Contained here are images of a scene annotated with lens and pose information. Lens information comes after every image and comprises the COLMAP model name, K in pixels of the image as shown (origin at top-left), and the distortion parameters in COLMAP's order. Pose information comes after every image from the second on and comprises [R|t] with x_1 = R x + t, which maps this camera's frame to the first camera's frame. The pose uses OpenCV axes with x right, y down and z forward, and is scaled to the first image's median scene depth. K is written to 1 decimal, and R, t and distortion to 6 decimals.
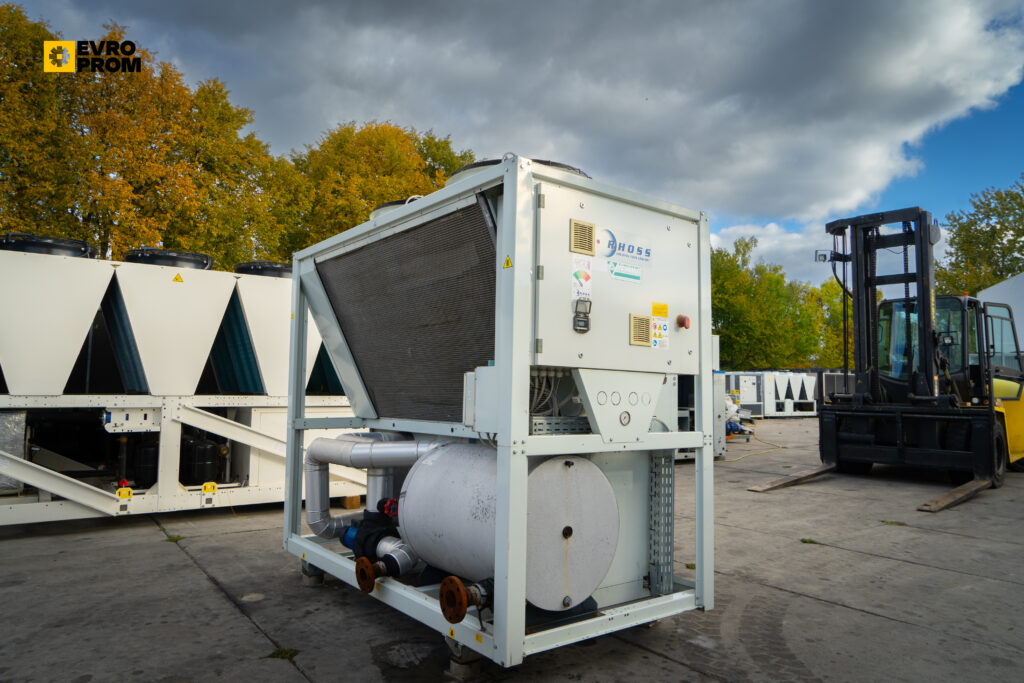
lens RADIAL K [[686.6, 0, 512.0], [0, 686.6, 341.5], [0, 0, 1]] dist [-0.000241, 0.002228]
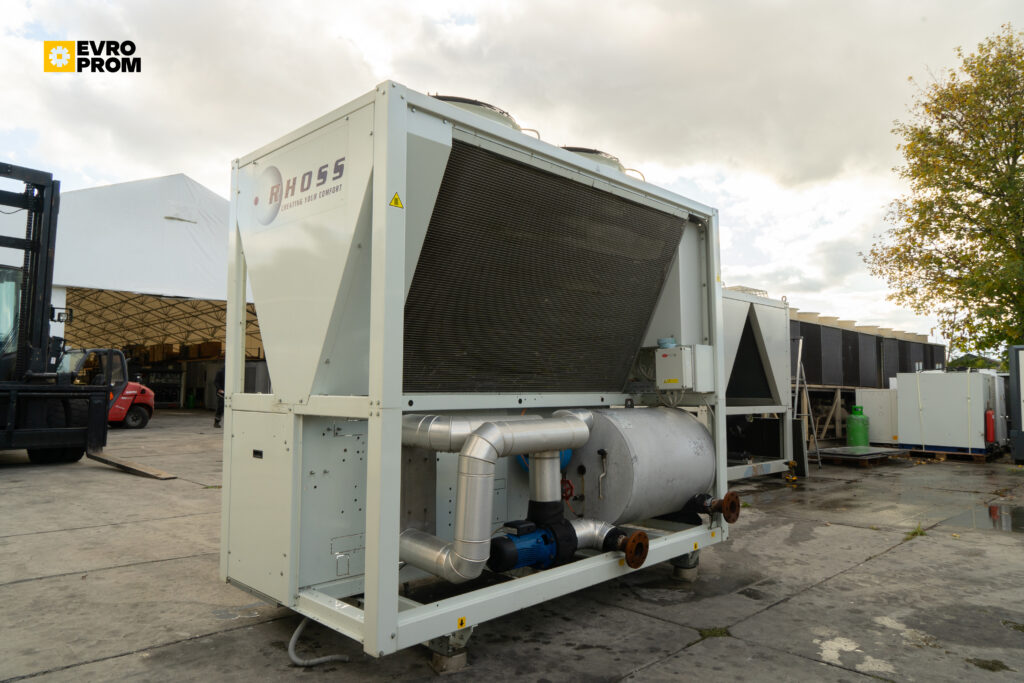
lens RADIAL K [[686.6, 0, 512.0], [0, 686.6, 341.5], [0, 0, 1]] dist [-0.000241, 0.002228]
pose [[-0.148786, 0.055694, 0.987300, -1.113150], [-0.079343, 0.994521, -0.068058, 0.127378], [-0.985681, -0.088461, -0.143552, 1.294380]]
